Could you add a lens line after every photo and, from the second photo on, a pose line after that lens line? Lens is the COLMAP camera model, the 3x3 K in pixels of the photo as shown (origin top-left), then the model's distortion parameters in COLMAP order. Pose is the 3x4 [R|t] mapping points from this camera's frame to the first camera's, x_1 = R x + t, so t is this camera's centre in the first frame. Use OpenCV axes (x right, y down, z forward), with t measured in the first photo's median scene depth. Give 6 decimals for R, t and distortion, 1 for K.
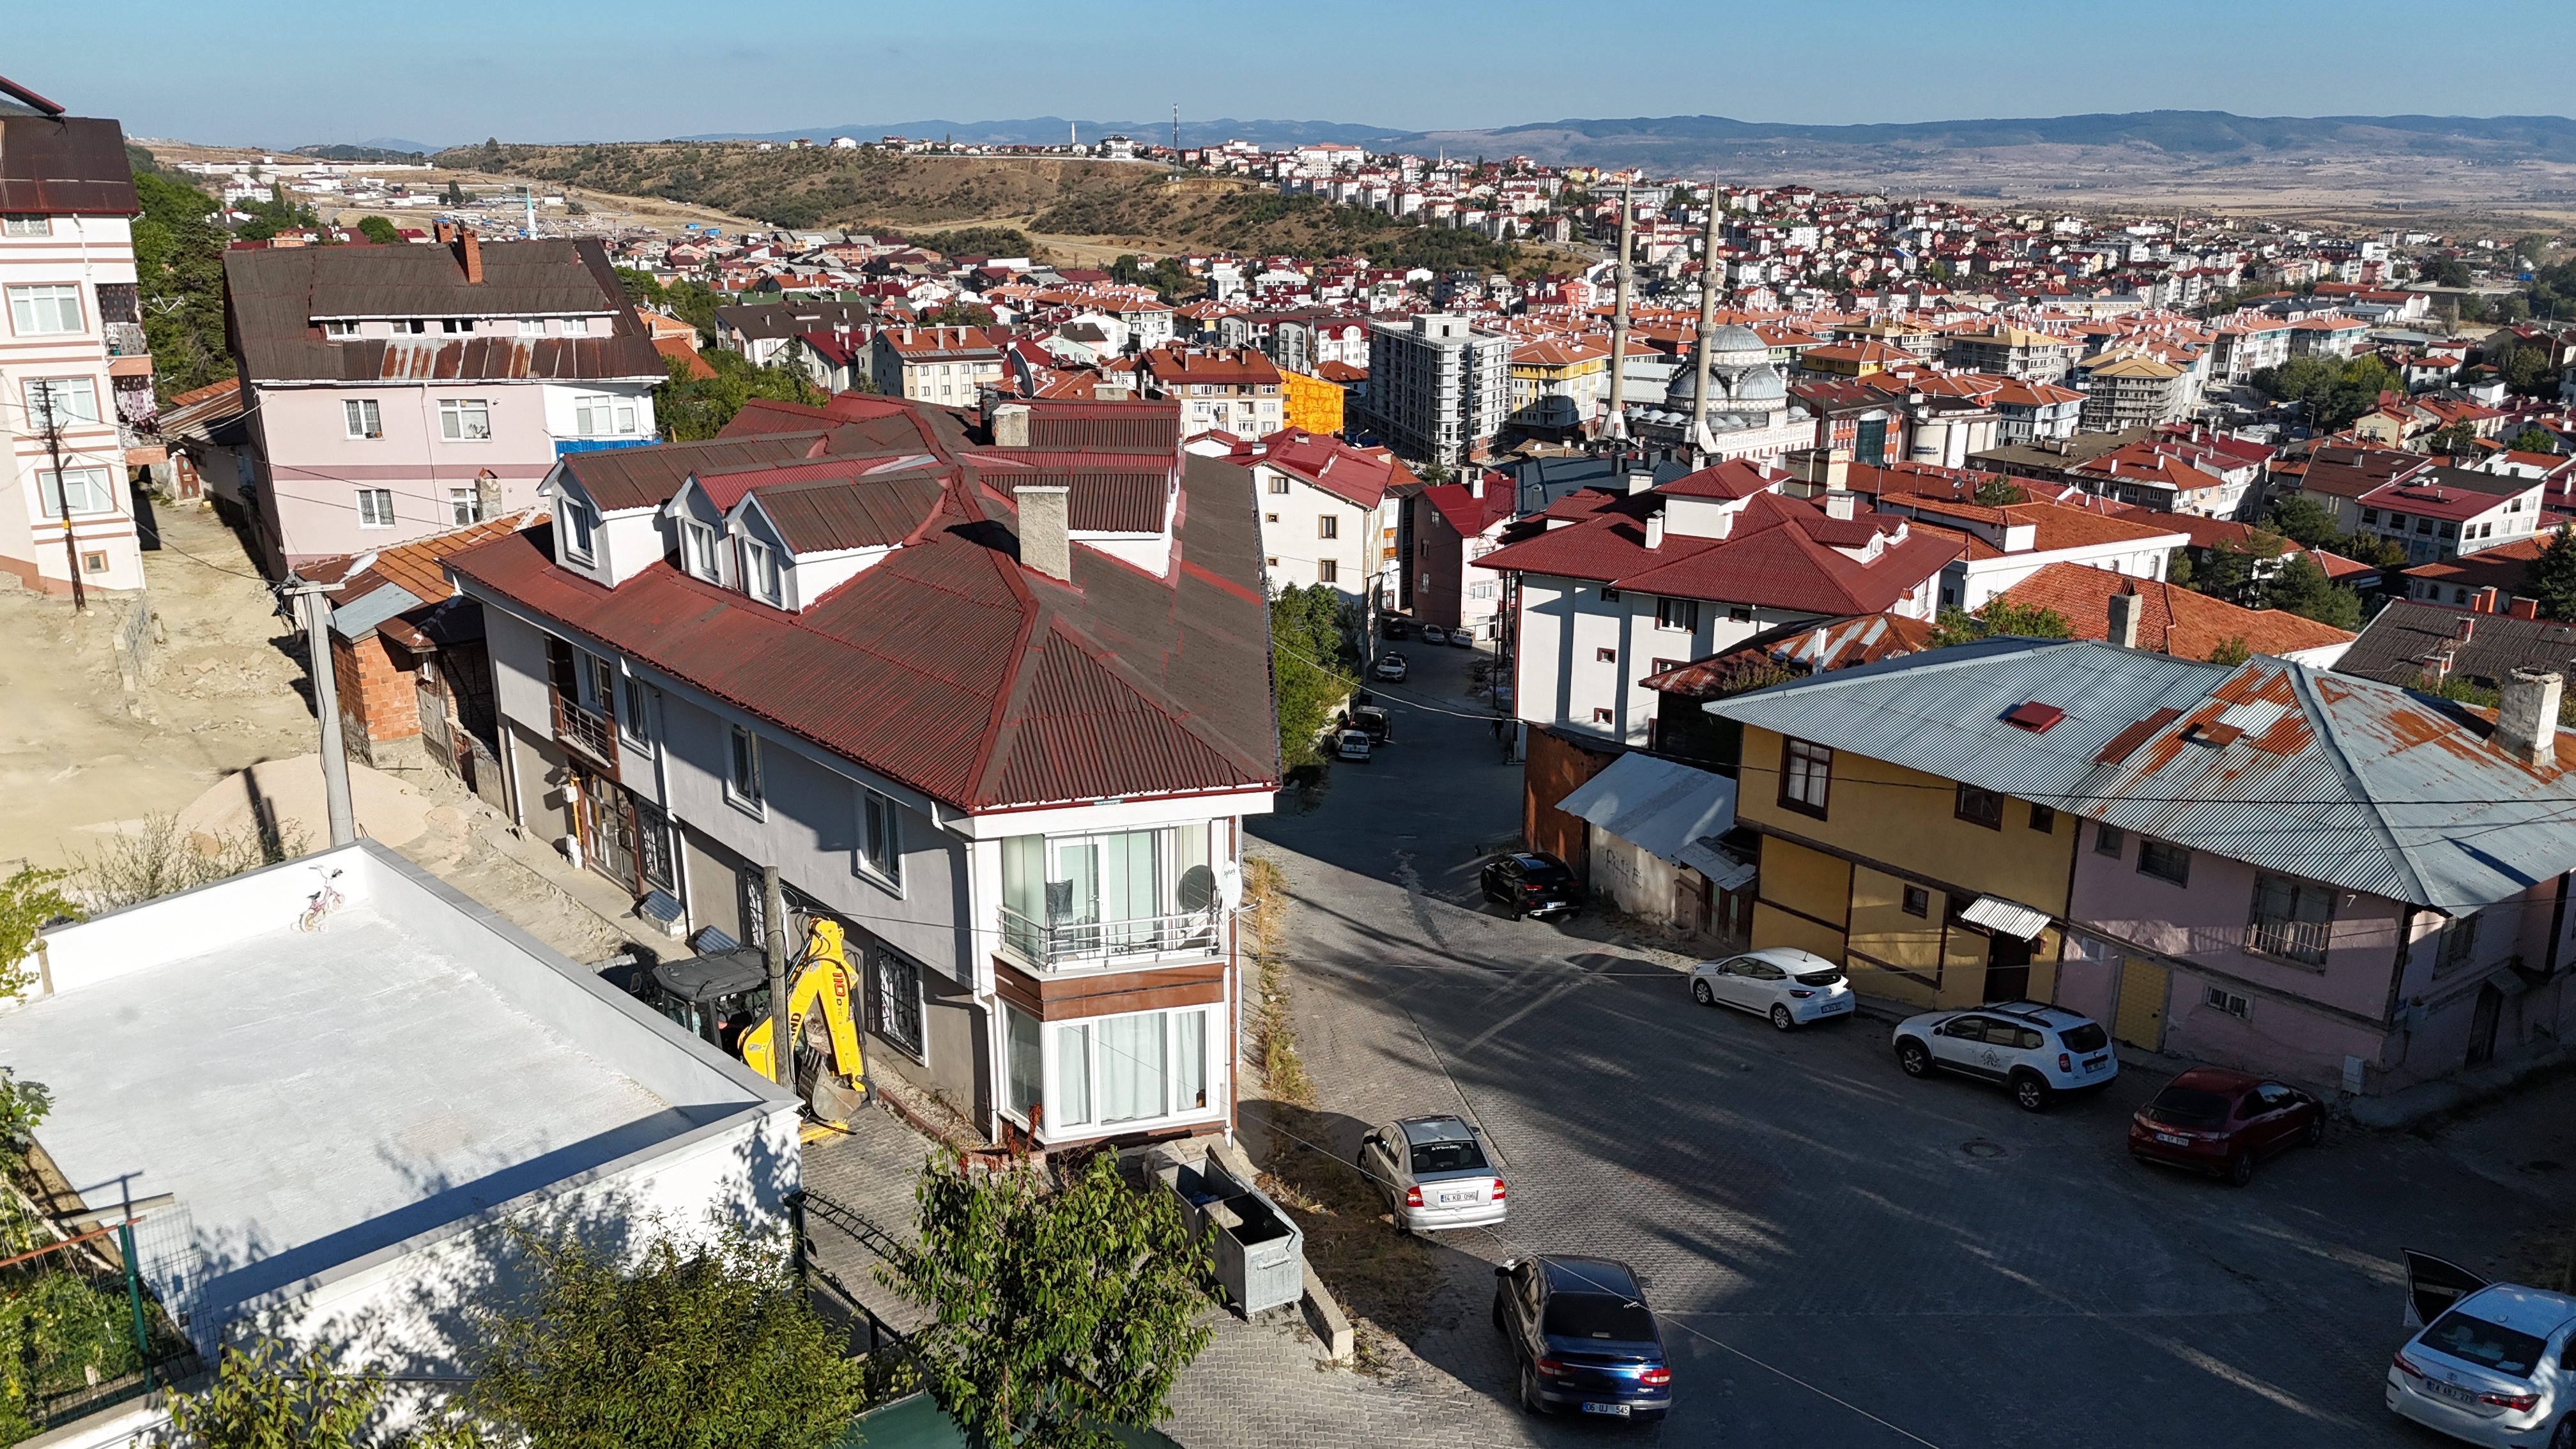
lens RADIAL K [[1901.0, 0, 1292.7], [0, 1901.0, 719.2], [0, 0, 1]] dist [0.070857, -0.068244]
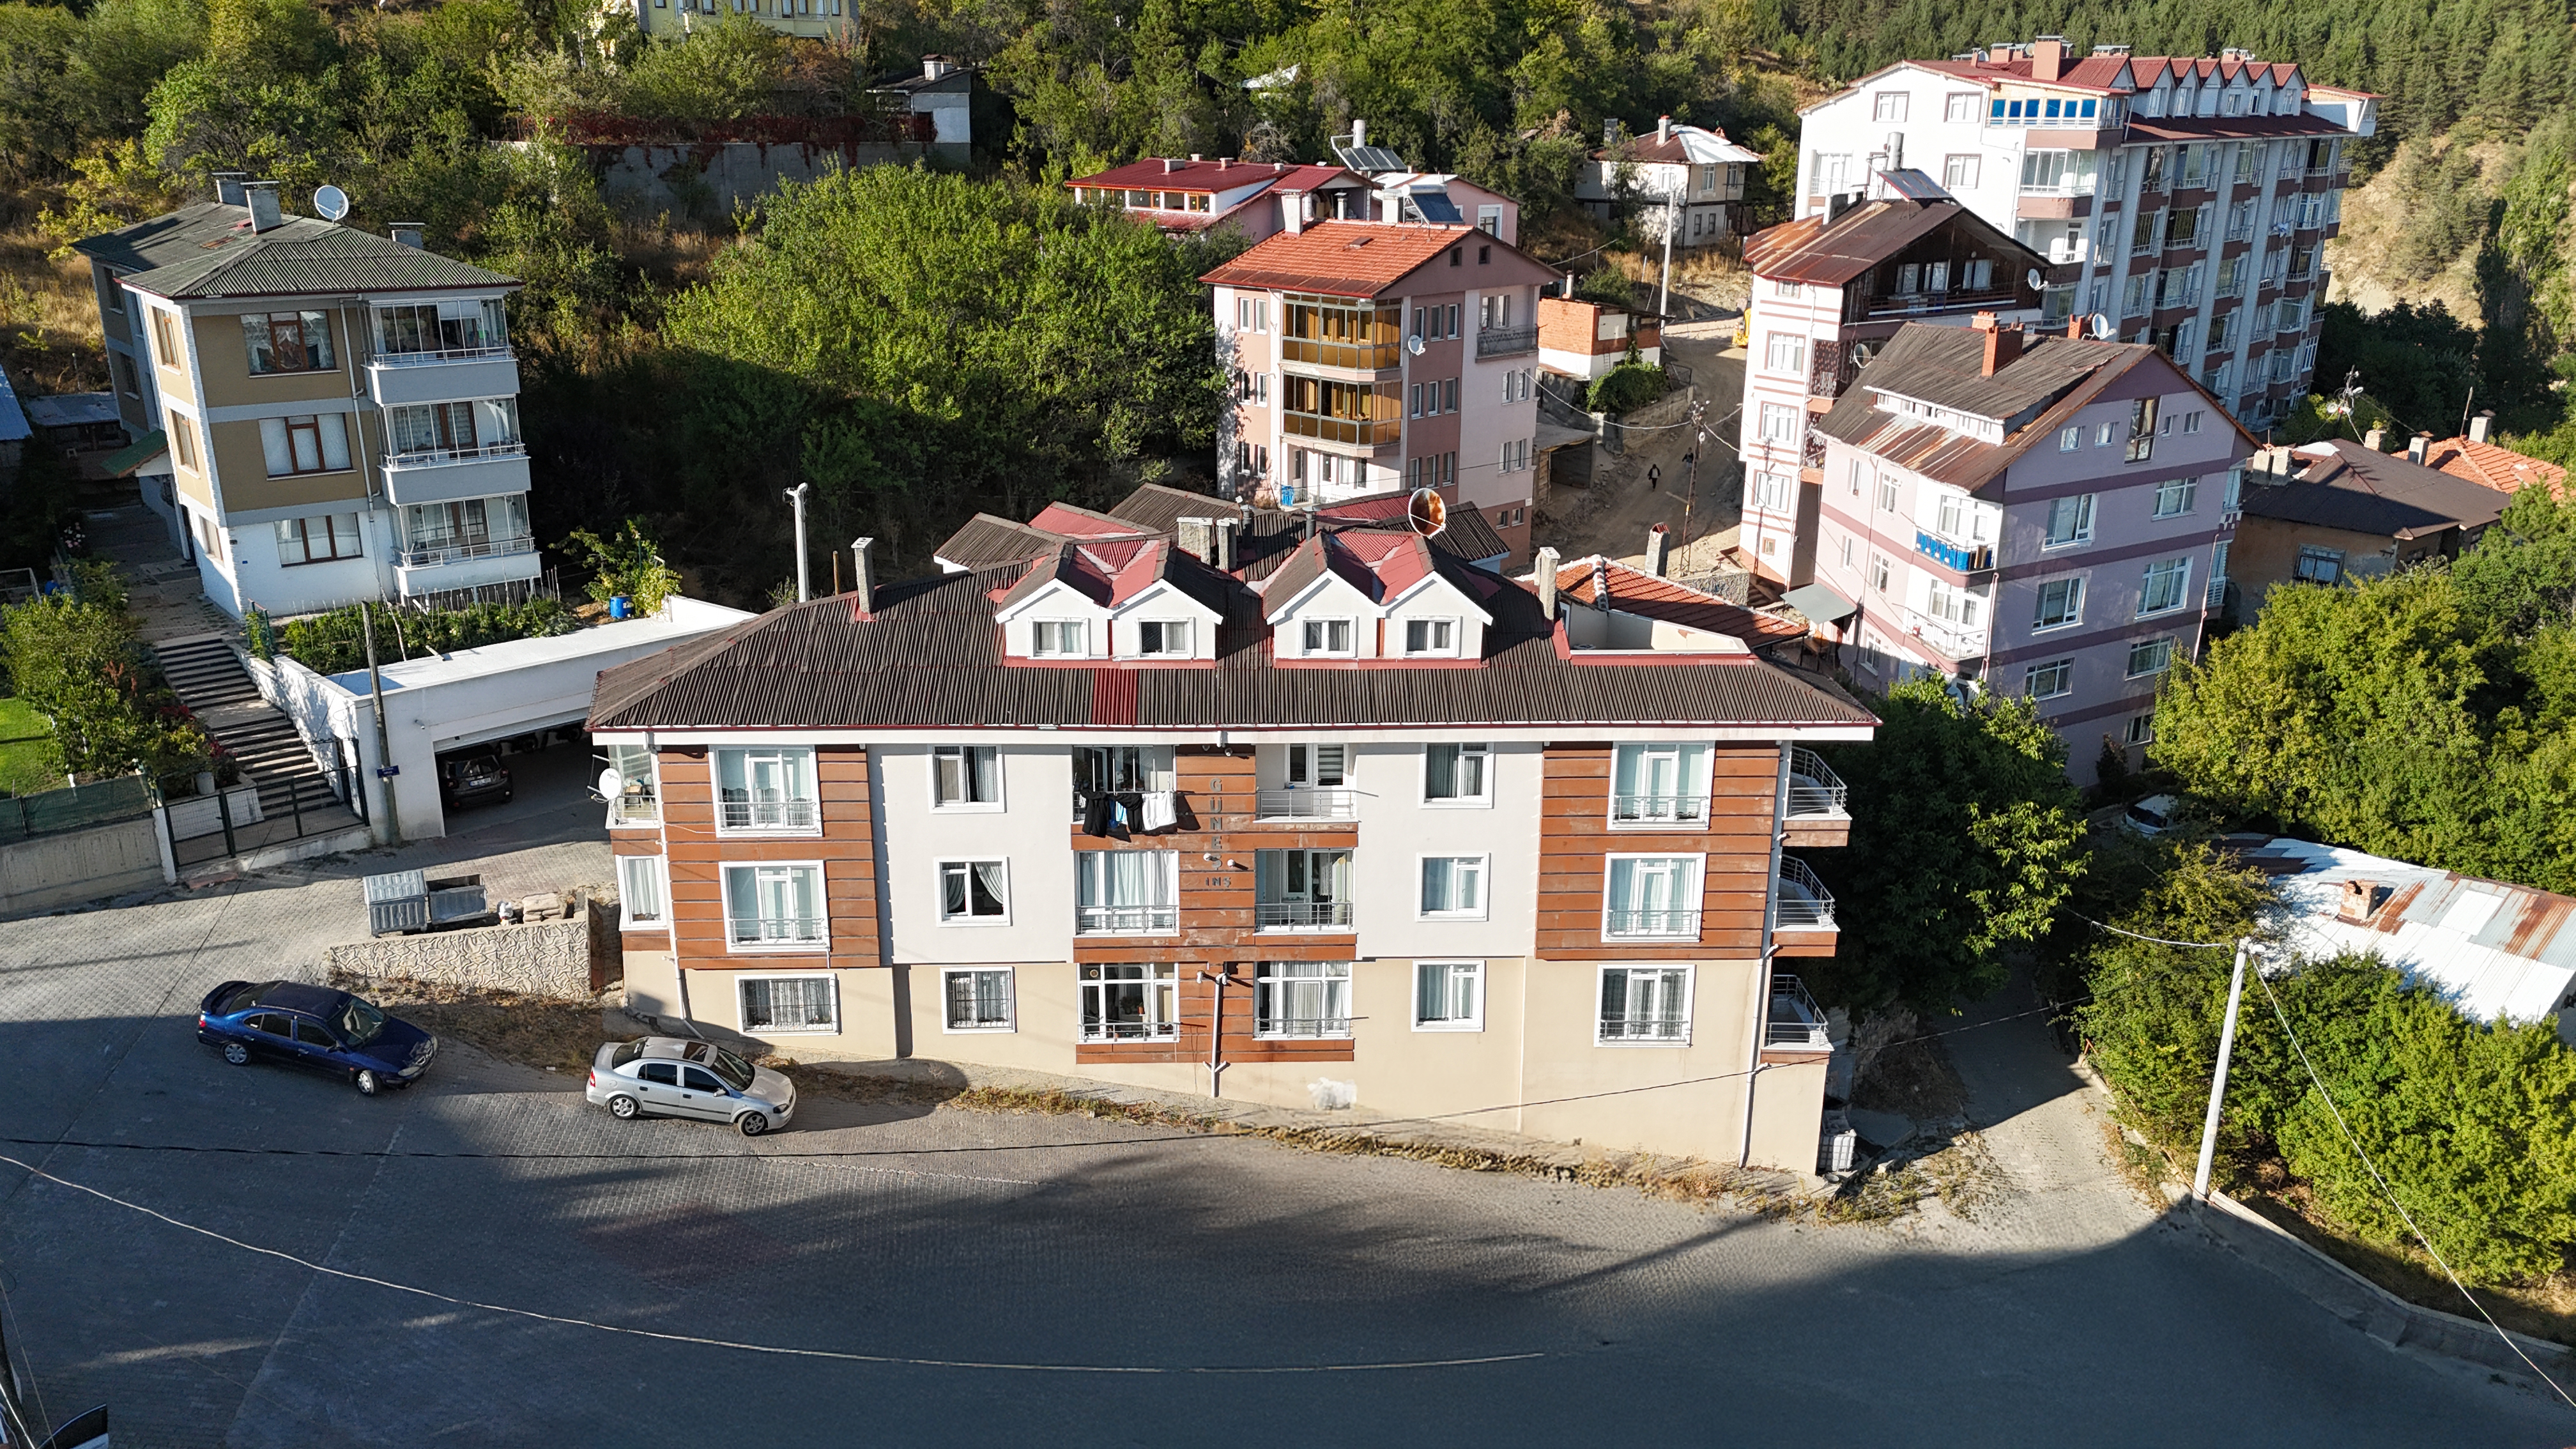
lens RADIAL K [[1893.7, 0, 1292.7], [0, 1893.7, 719.0], [0, 0, 1]] dist [0.074964, -0.068366]
pose [[-0.002371, 0.304533, -0.952499, 0.135426], [-0.288834, 0.911696, 0.292207, -0.054467], [0.957376, 0.275807, 0.085798, 0.130027]]
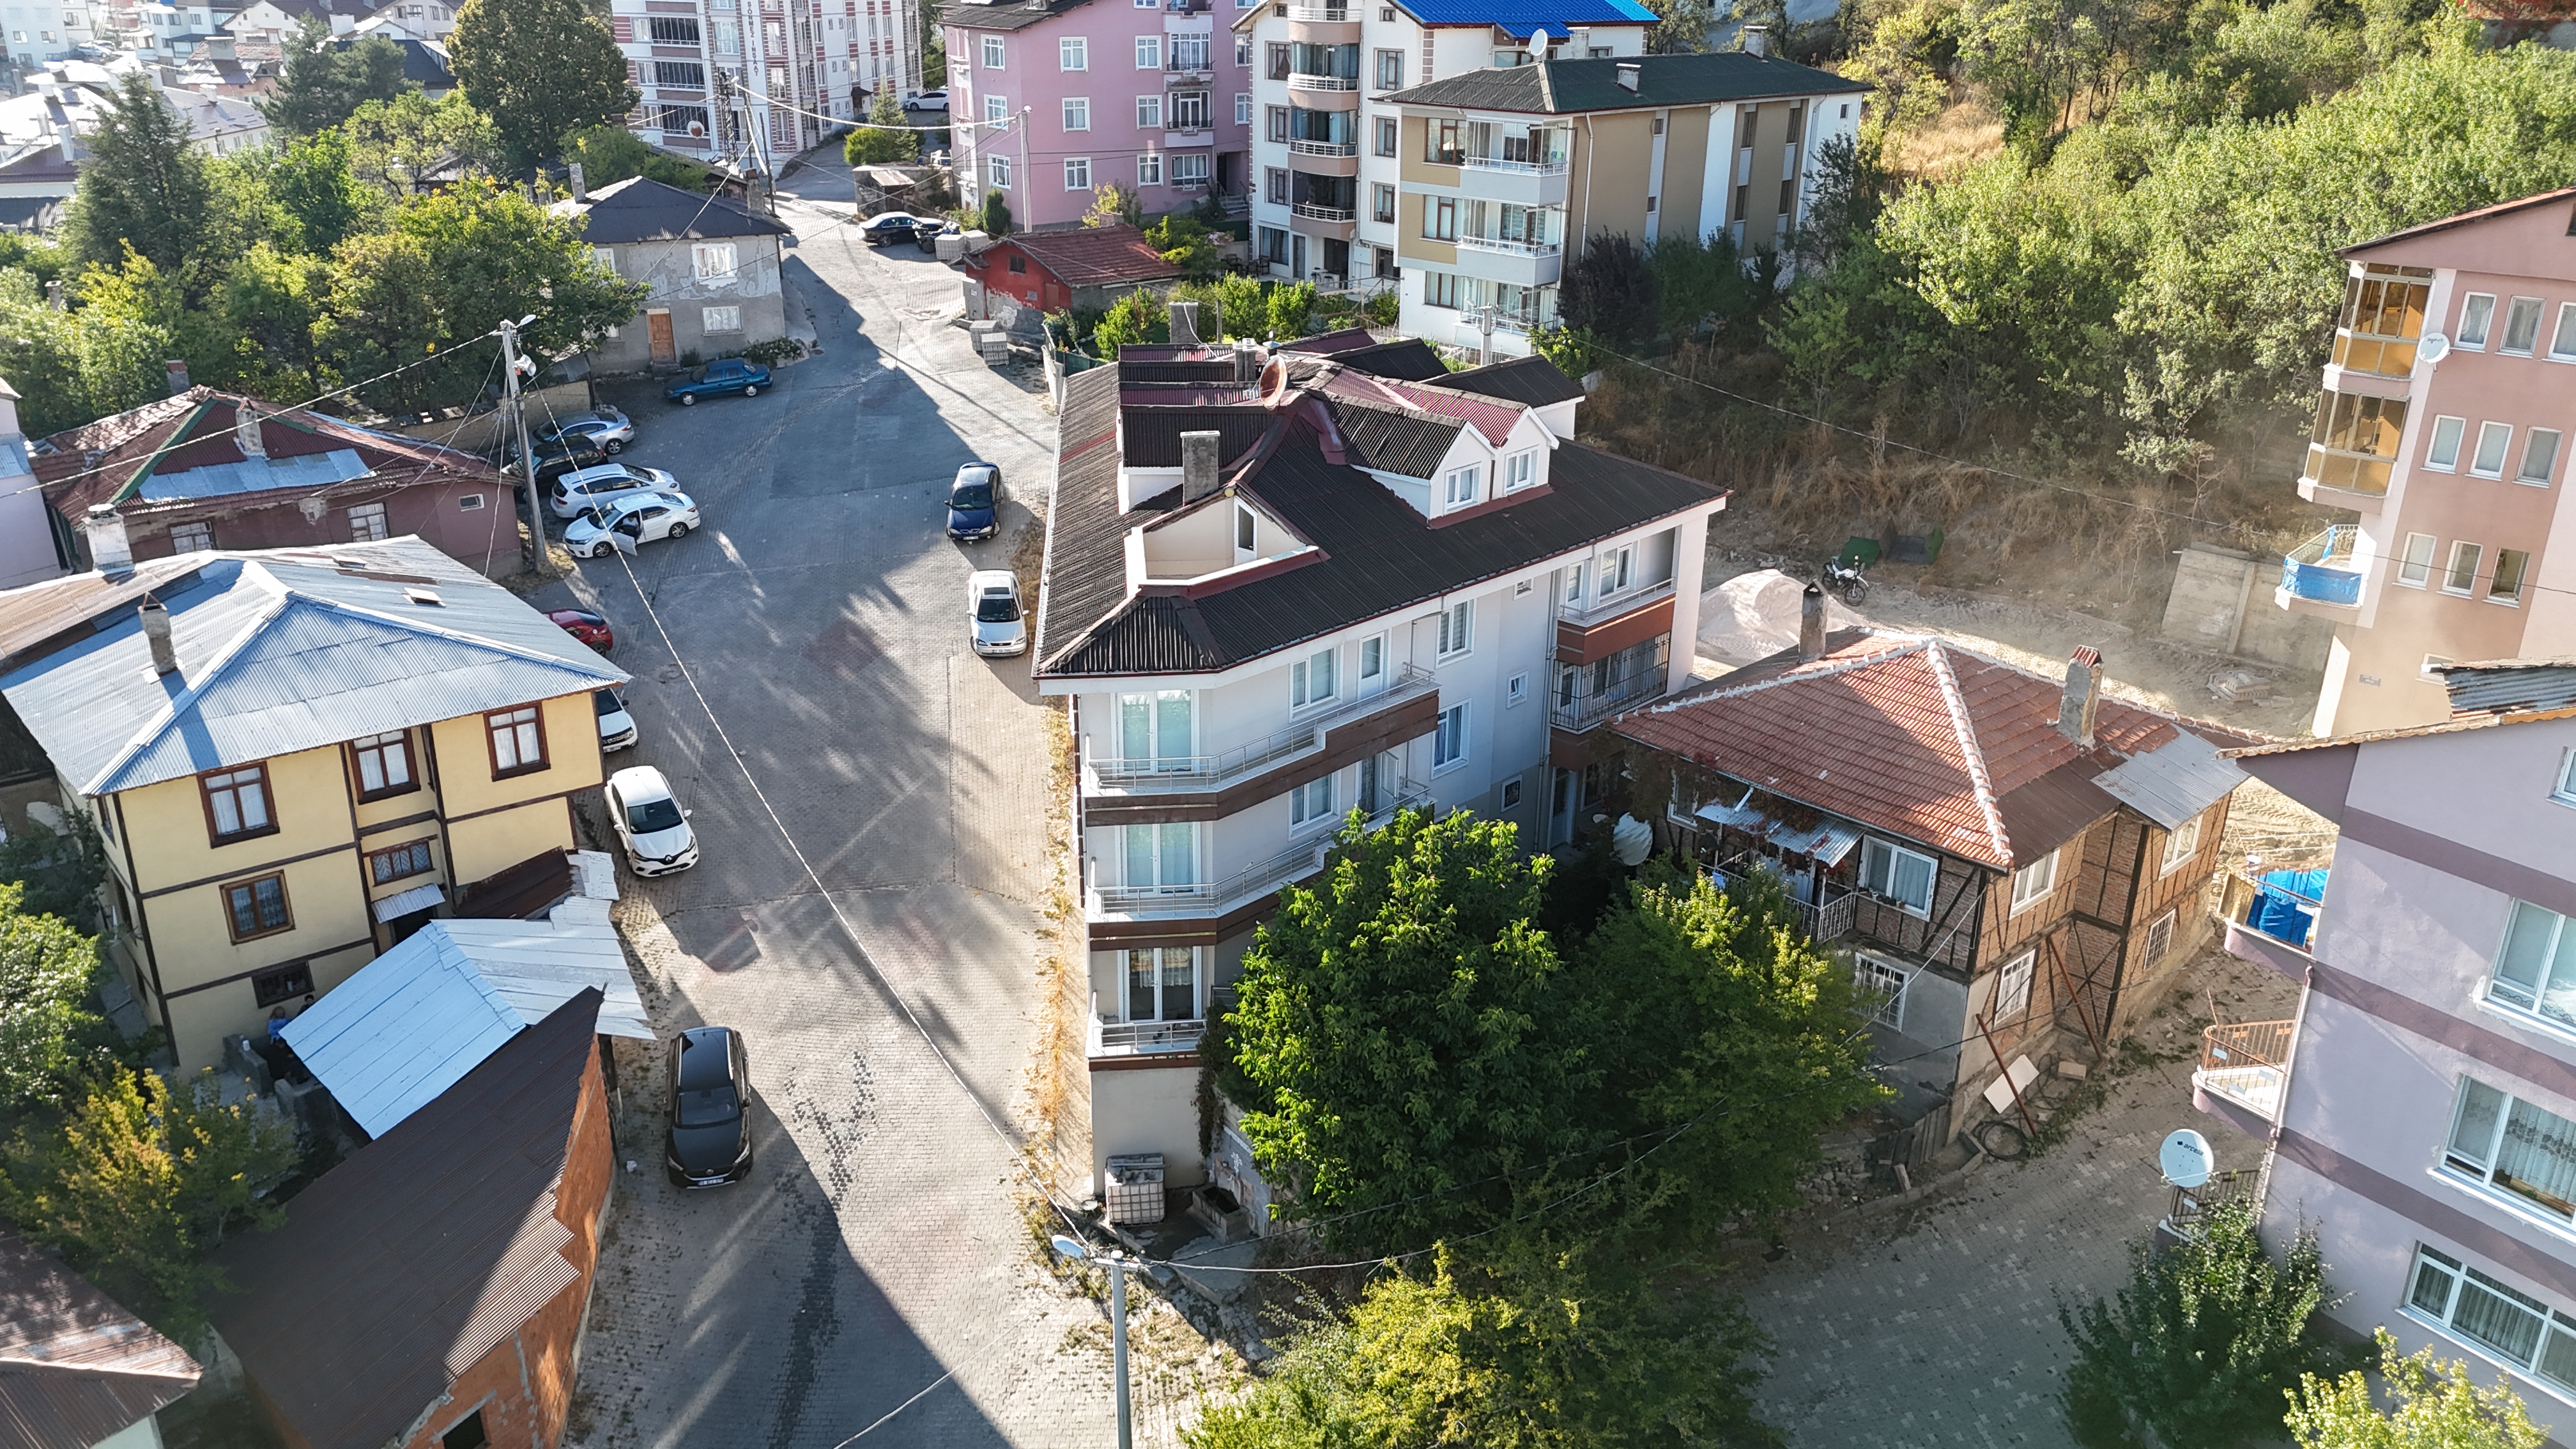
lens RADIAL K [[1893.7, 0, 1292.7], [0, 1893.7, 719.0], [0, 0, 1]] dist [0.074964, -0.068366]
pose [[-0.998578, 0.007122, -0.052831, -0.014412], [-0.026938, 0.787781, 0.615366, -0.099891], [0.046002, 0.615915, -0.786469, 0.286977]]
